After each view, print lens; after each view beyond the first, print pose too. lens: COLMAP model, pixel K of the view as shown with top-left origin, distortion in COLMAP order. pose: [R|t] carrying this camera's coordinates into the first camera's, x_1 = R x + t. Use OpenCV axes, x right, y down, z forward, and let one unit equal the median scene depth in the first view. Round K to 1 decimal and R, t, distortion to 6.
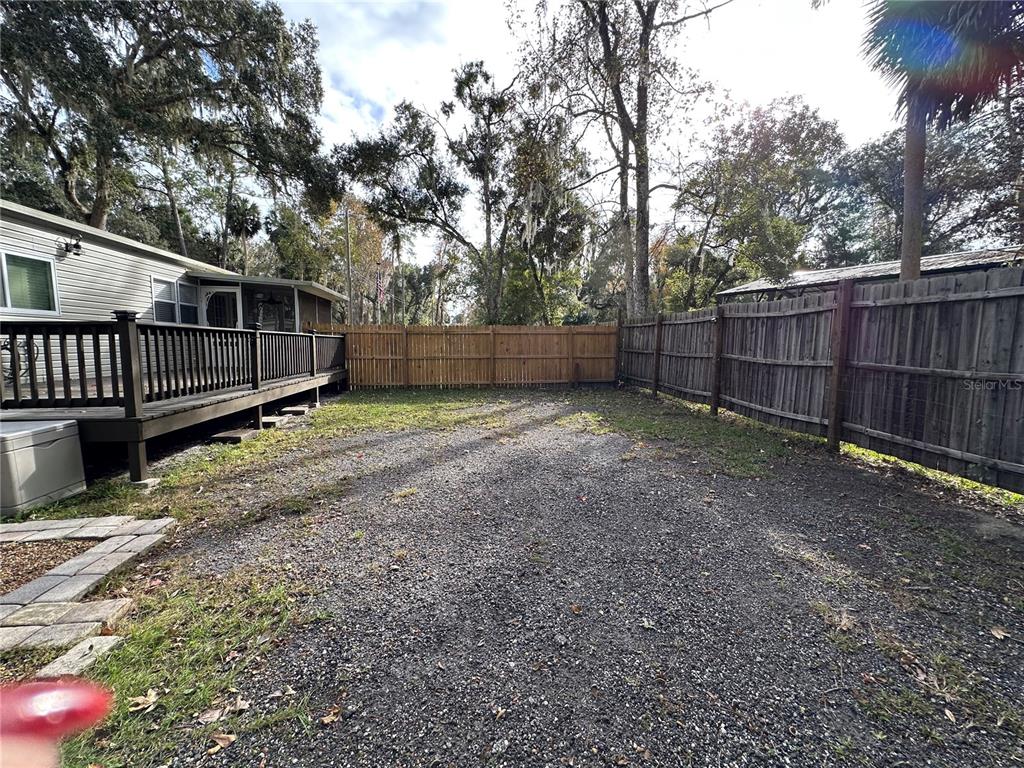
lens RADIAL K [[417.2, 0, 512.6], [0, 417.2, 385.5], [0, 0, 1]] dist [-0.004232, 0.000791]
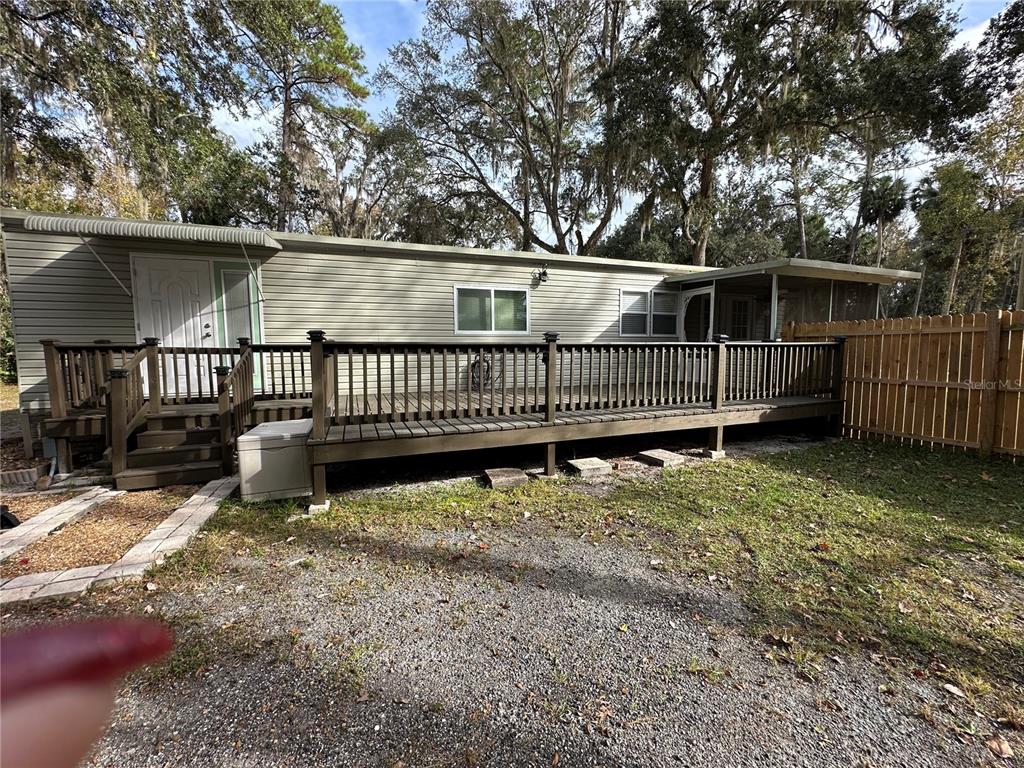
lens RADIAL K [[417.2, 0, 510.8], [0, 417.2, 383.1], [0, 0, 1]] dist [-0.004232, 0.000791]
pose [[0.226994, 0.060163, -0.972036, 0.060747], [-0.084898, 0.995513, 0.041790, -0.057867], [0.970189, 0.073038, 0.231083, 0.527768]]
